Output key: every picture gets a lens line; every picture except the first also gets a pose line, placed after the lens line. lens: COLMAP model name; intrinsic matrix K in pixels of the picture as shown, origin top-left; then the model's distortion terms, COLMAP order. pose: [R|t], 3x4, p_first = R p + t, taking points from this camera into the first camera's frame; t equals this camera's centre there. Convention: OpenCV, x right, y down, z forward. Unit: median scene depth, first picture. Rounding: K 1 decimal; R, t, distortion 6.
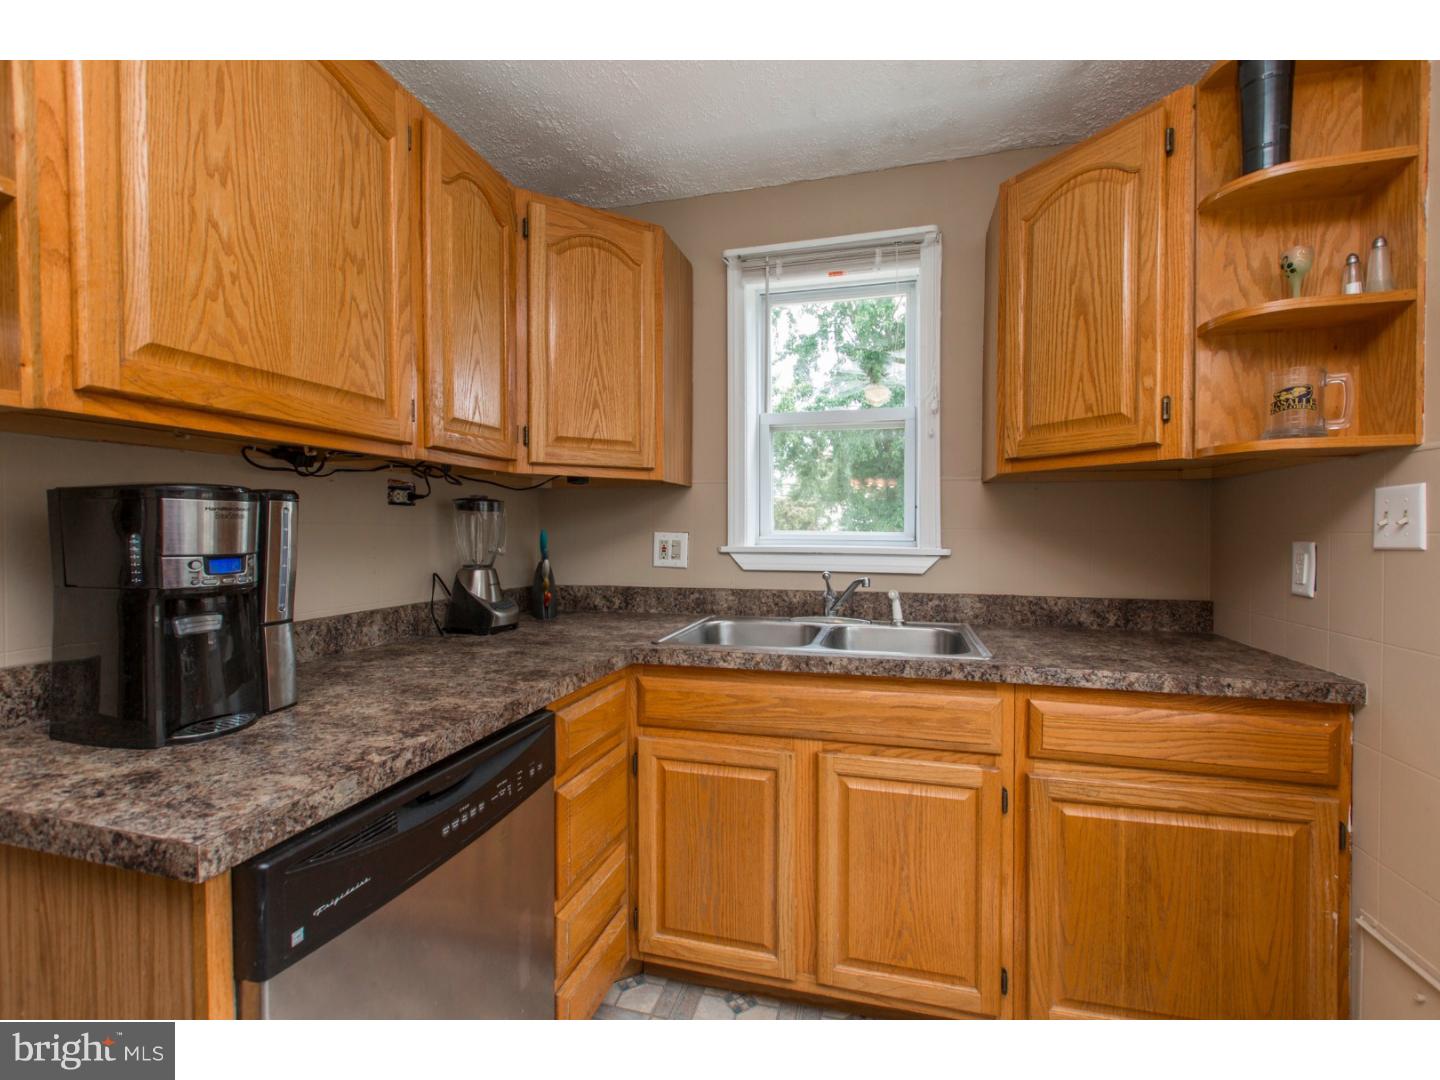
lens RADIAL K [[643.8, 0, 721.0], [0, 643.8, 537.6], [0, 0, 1]] dist [0.000830, 0.000079]
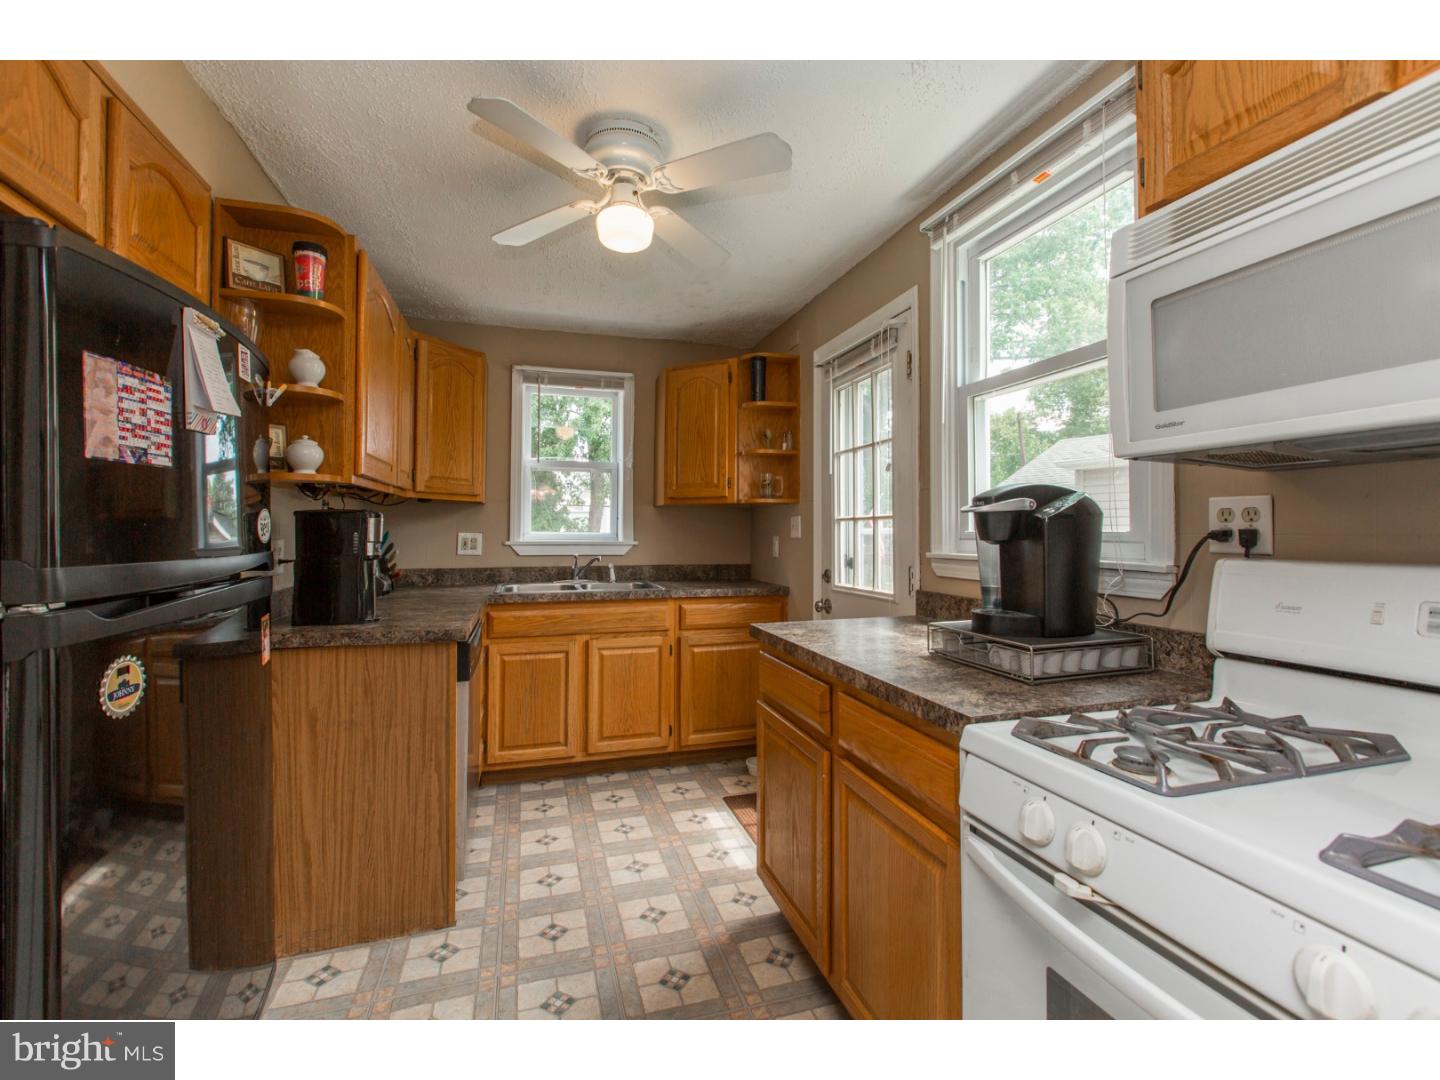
lens RADIAL K [[649.1, 0, 715.6], [0, 649.1, 512.3], [0, 0, 1]] dist [-0.002530, -0.000117]
pose [[0.852851, 0.017507, 0.521862, -0.581918], [0.004687, 0.999141, -0.041178, 0.014977], [-0.522134, 0.037564, 0.852036, -0.974139]]
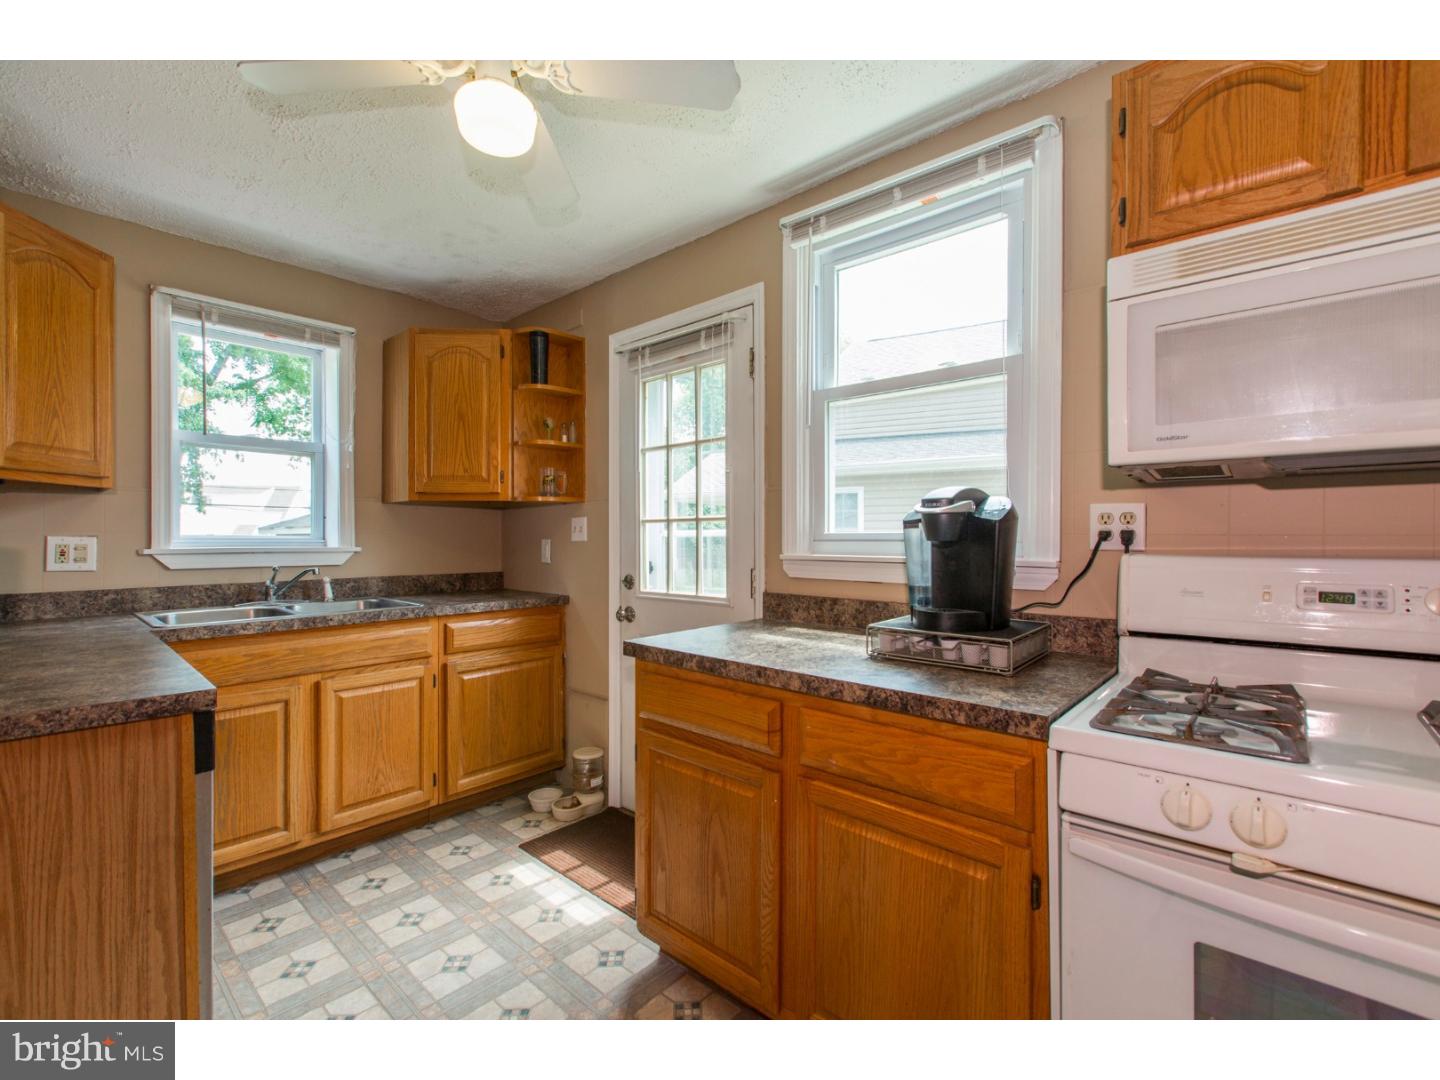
lens RADIAL K [[643.8, 0, 721.0], [0, 643.8, 537.6], [0, 0, 1]] dist [0.000830, 0.000079]
pose [[0.456755, -0.002055, 0.889590, -0.754556], [0.011550, 0.999927, -0.003620, 0.013691], [-0.889517, 0.011928, 0.456745, -0.528790]]
